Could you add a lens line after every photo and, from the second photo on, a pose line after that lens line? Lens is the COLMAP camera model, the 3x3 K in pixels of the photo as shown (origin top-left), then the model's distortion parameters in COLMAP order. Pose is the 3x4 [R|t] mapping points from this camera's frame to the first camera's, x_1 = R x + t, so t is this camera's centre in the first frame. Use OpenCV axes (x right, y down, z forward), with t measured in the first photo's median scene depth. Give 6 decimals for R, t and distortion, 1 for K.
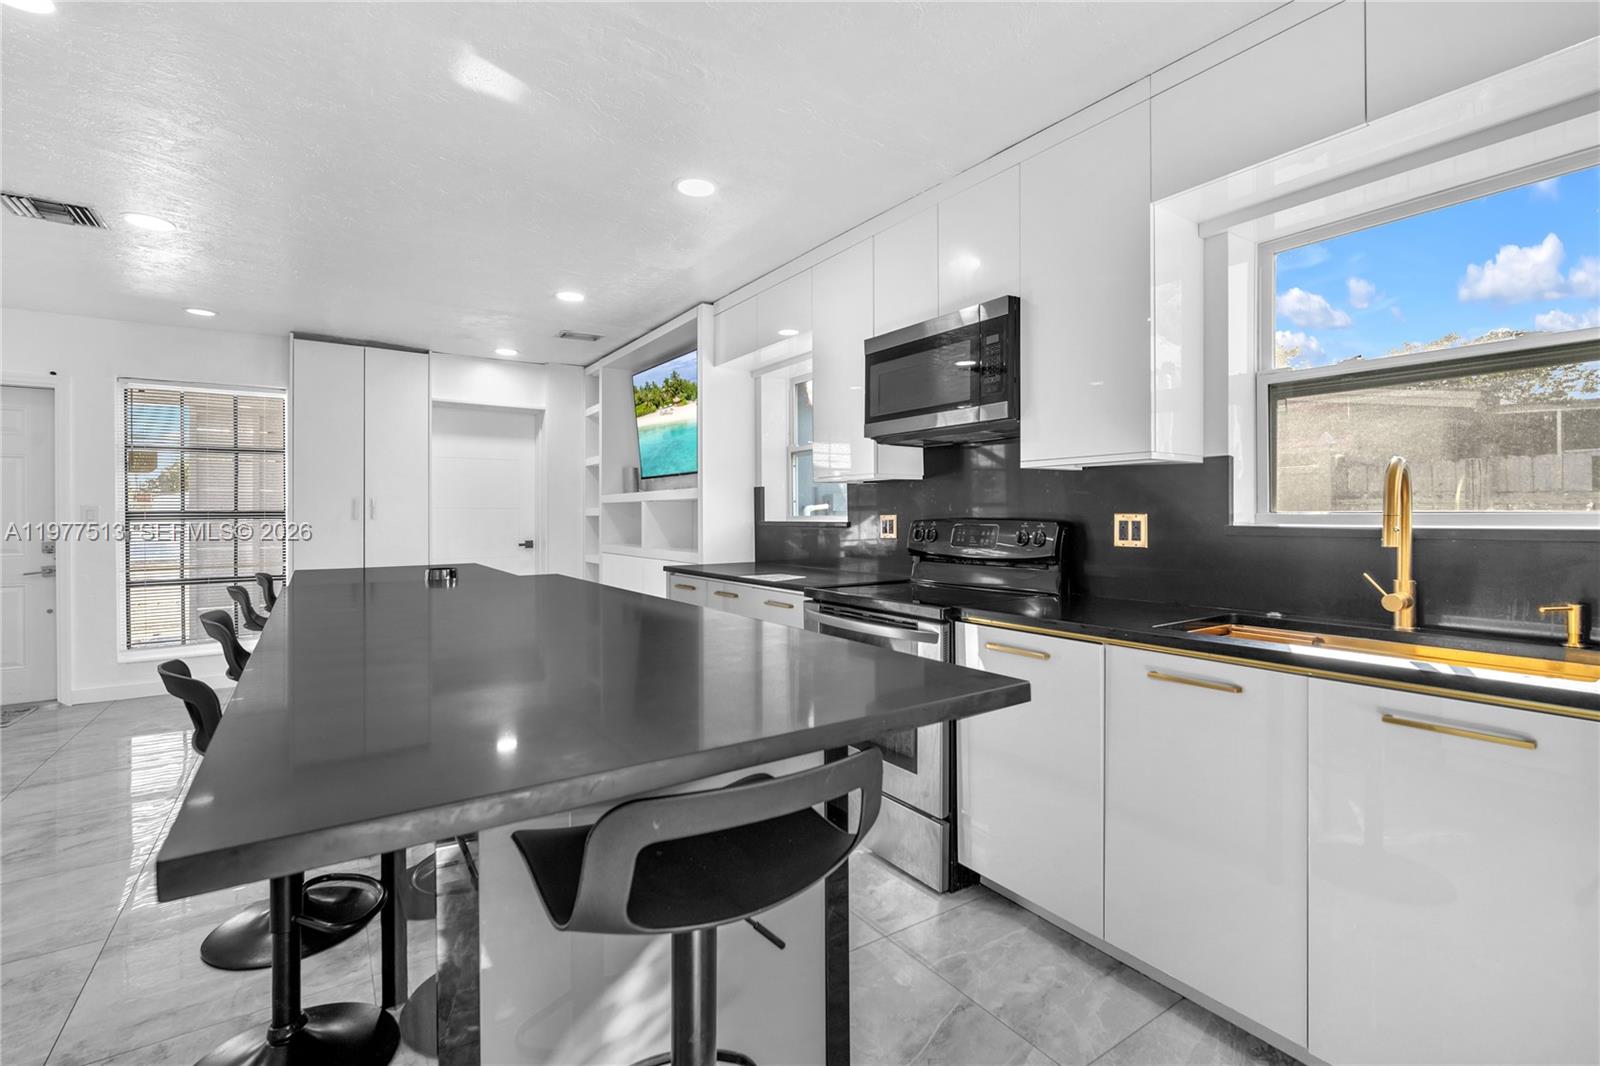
lens RADIAL K [[707.6, 0, 804.8], [0, 707.6, 519.2], [0, 0, 1]] dist [-0.008666, -0.000662]
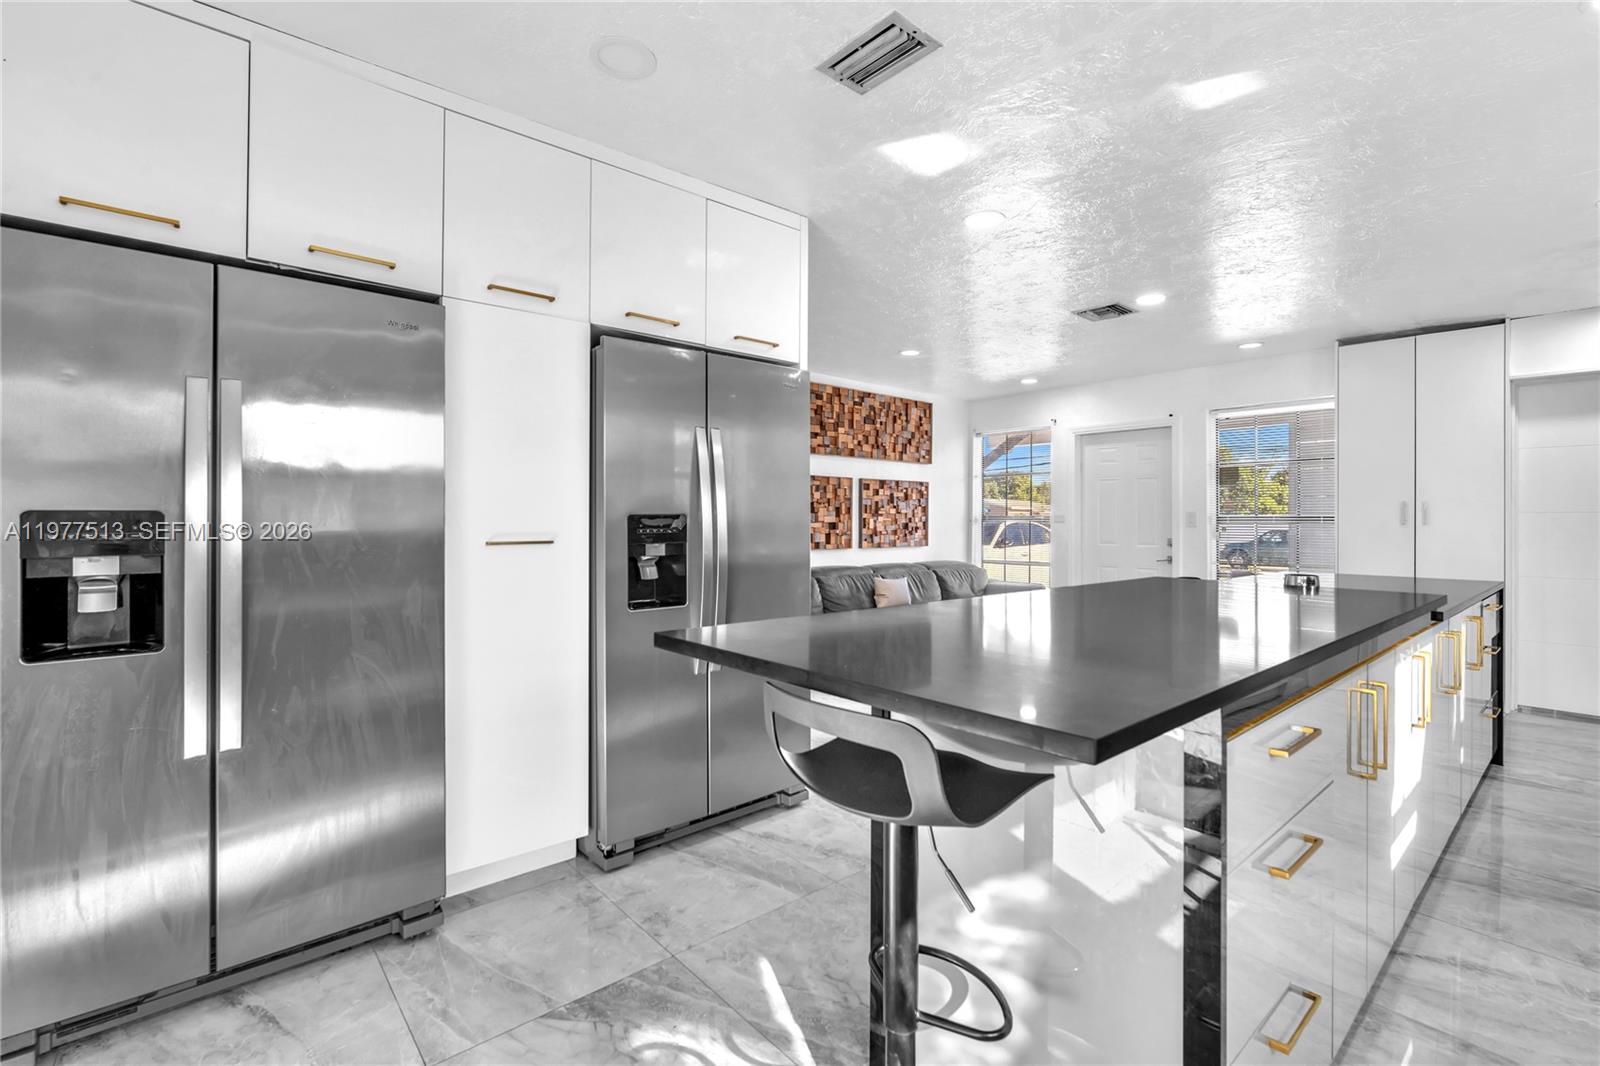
lens RADIAL K [[707.6, 0, 816.6], [0, 707.6, 522.1], [0, 0, 1]] dist [-0.008666, -0.000662]
pose [[0.130337, 0.007830, -0.991439, 0.376173], [-0.009776, 0.999930, 0.006612, -0.002743], [0.991422, 0.008830, 0.130404, 0.231033]]
